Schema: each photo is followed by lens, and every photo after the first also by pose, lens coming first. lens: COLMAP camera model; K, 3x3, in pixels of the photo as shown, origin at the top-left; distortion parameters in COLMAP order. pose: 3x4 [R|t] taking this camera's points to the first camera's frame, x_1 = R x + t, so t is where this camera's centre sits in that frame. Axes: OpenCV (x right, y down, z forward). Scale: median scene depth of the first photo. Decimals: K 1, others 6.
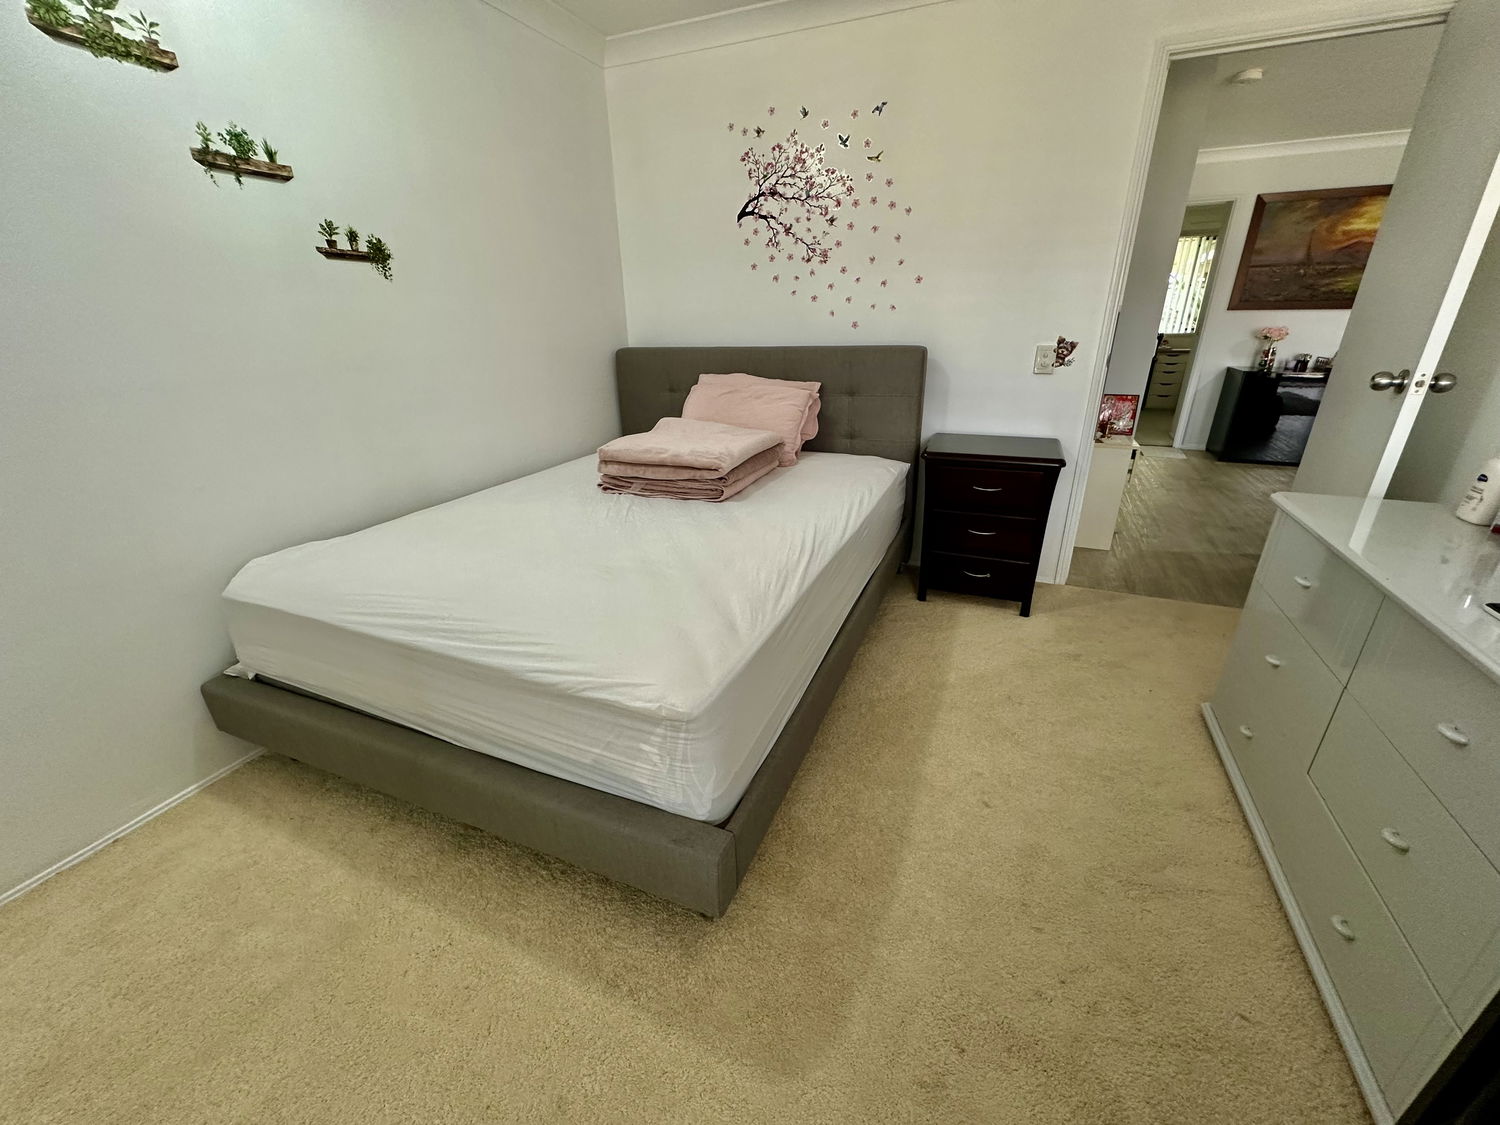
lens RADIAL K [[596.0, 0, 748.2], [0, 596.0, 564.9], [0, 0, 1]] dist [-0.005989, 0.000856]
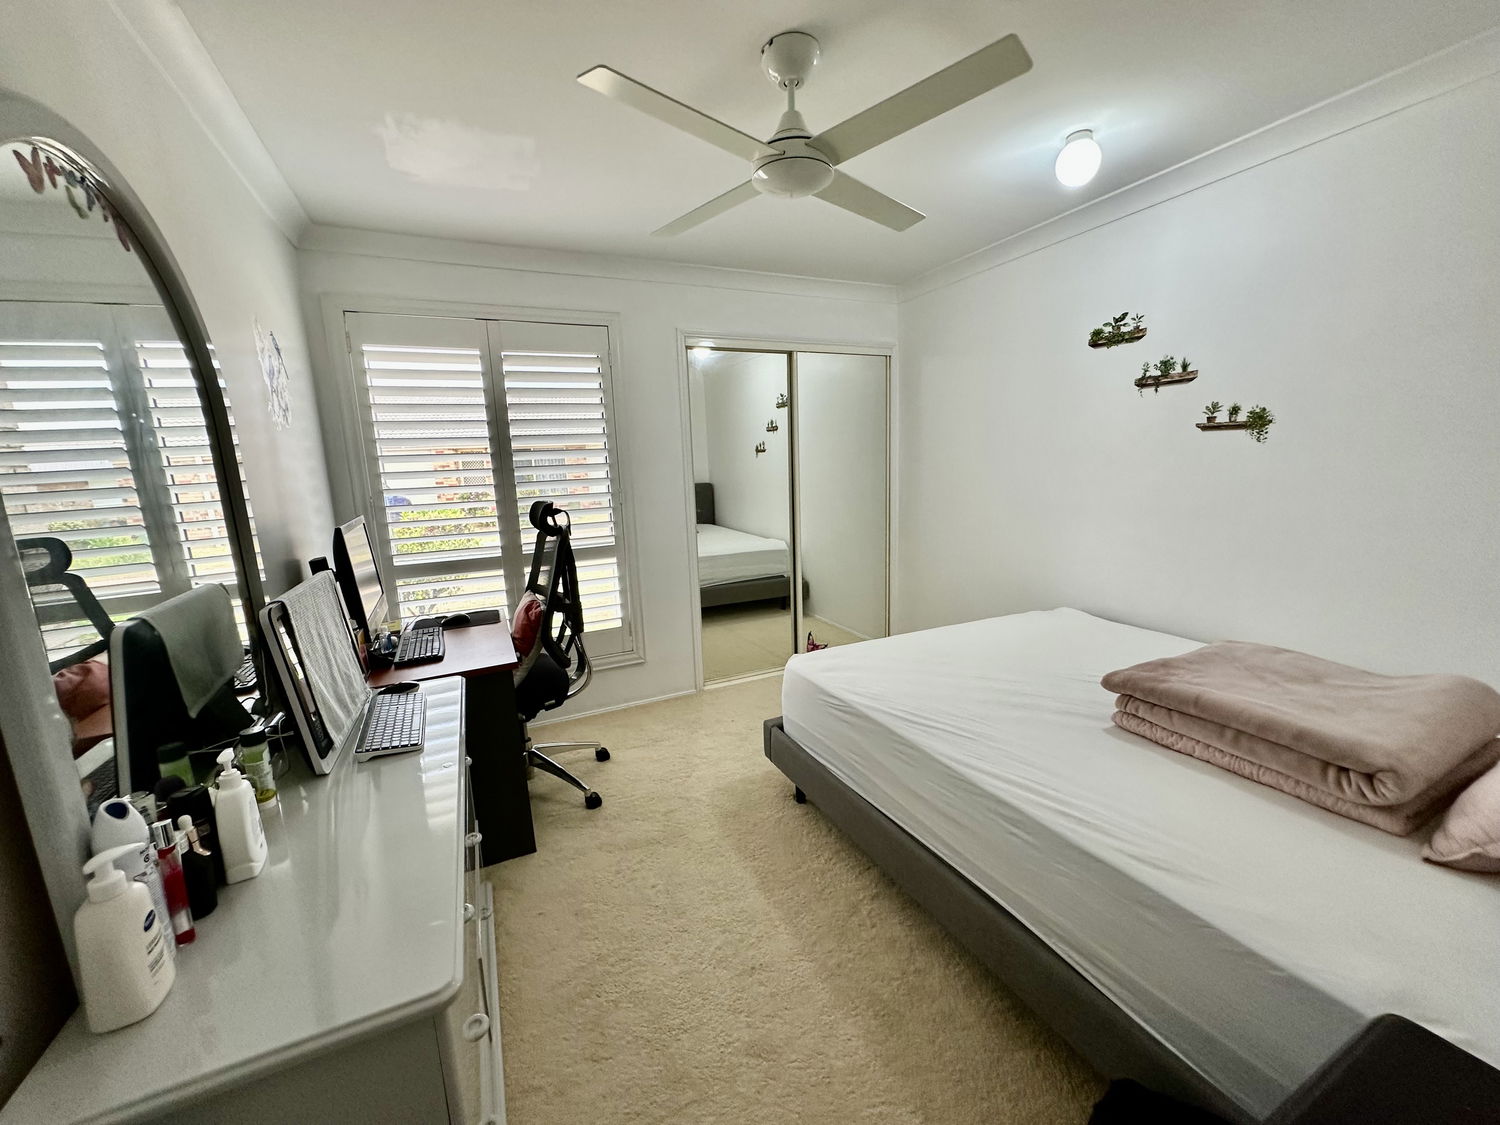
lens RADIAL K [[596.0, 0, 748.5], [0, 596.0, 562.8], [0, 0, 1]] dist [-0.005989, 0.000856]
pose [[-0.655343, 0.169375, -0.736097, 0.918284], [-0.246598, 0.873158, 0.420457, -0.570037], [0.713944, 0.457063, -0.530451, 1.119266]]
